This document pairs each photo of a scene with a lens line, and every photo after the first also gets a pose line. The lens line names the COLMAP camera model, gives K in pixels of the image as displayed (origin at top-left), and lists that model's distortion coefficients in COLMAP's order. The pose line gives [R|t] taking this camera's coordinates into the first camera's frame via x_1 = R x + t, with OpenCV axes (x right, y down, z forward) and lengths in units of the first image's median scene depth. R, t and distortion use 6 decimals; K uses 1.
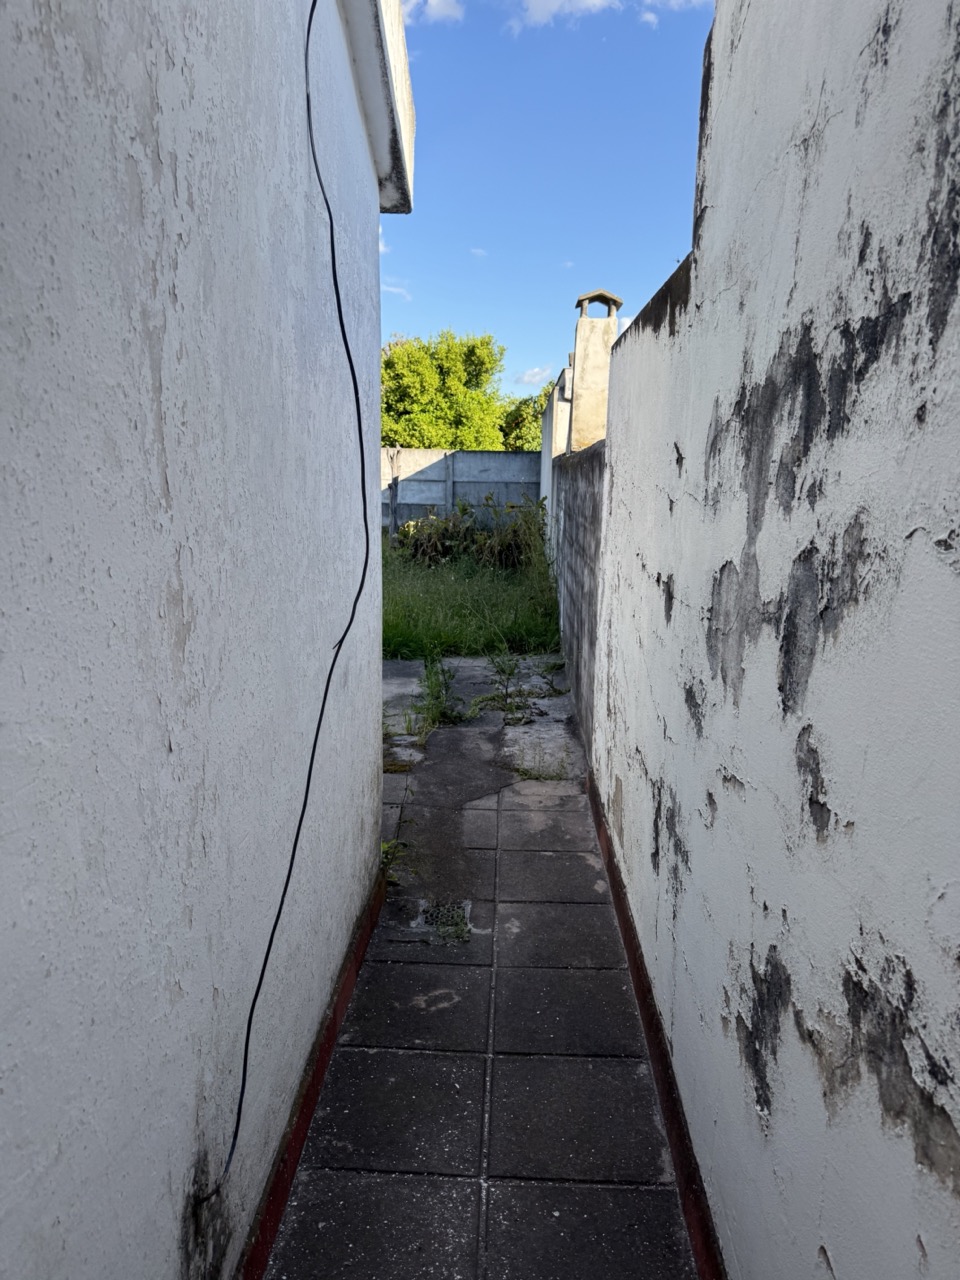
lens RADIAL K [[898.6, 0, 489.3], [0, 898.6, 683.1], [0, 0, 1]] dist [0.003695, -0.000173]
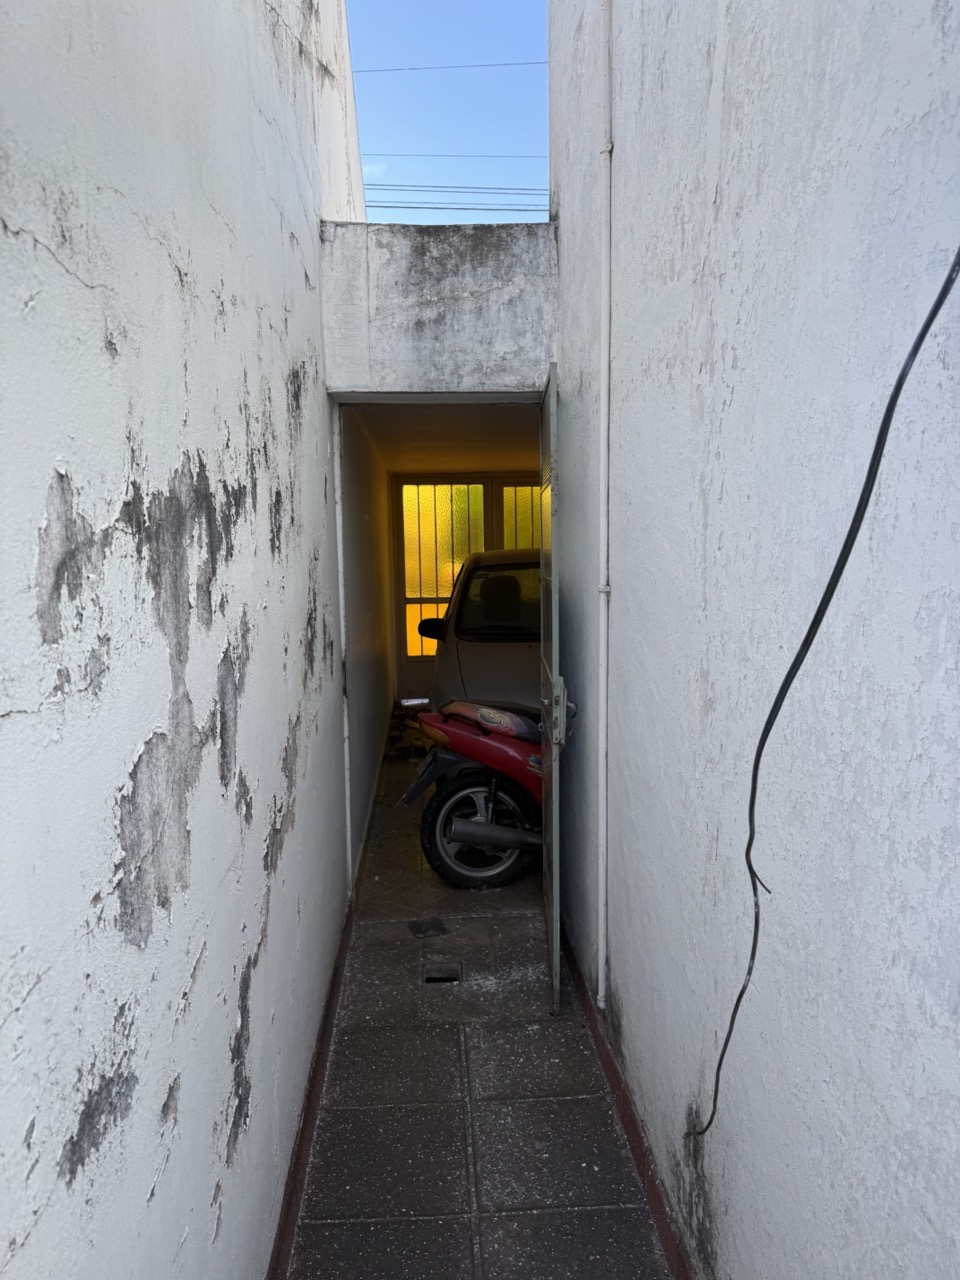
lens RADIAL K [[898.6, 0, 478.1], [0, 898.6, 641.4], [0, 0, 1]] dist [0.003695, -0.000173]
pose [[-0.996879, 0.010232, -0.078279, 0.068132], [-0.017151, 0.939814, 0.341256, -0.384649], [0.077060, 0.341533, -0.936705, 1.433464]]
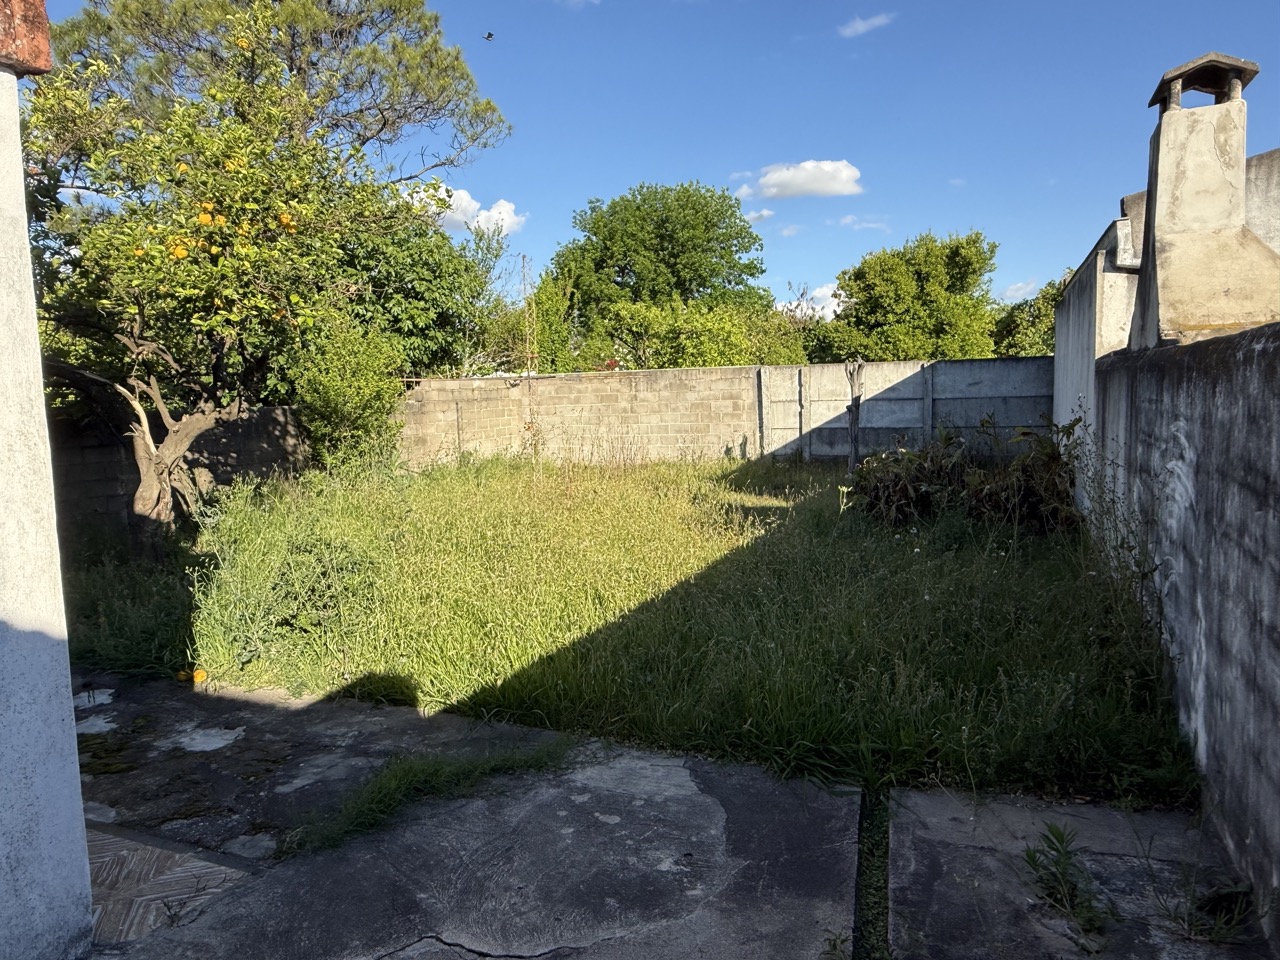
lens RADIAL K [[833.0, 0, 635.3], [0, 833.0, 481.8], [0, 0, 1]] dist [-0.010165, -0.001378]
pose [[0.926480, -0.005737, -0.376301, -0.009584], [-0.040767, 0.992470, -0.115502, -0.070702], [0.374130, 0.122351, 0.919270, 0.295740]]
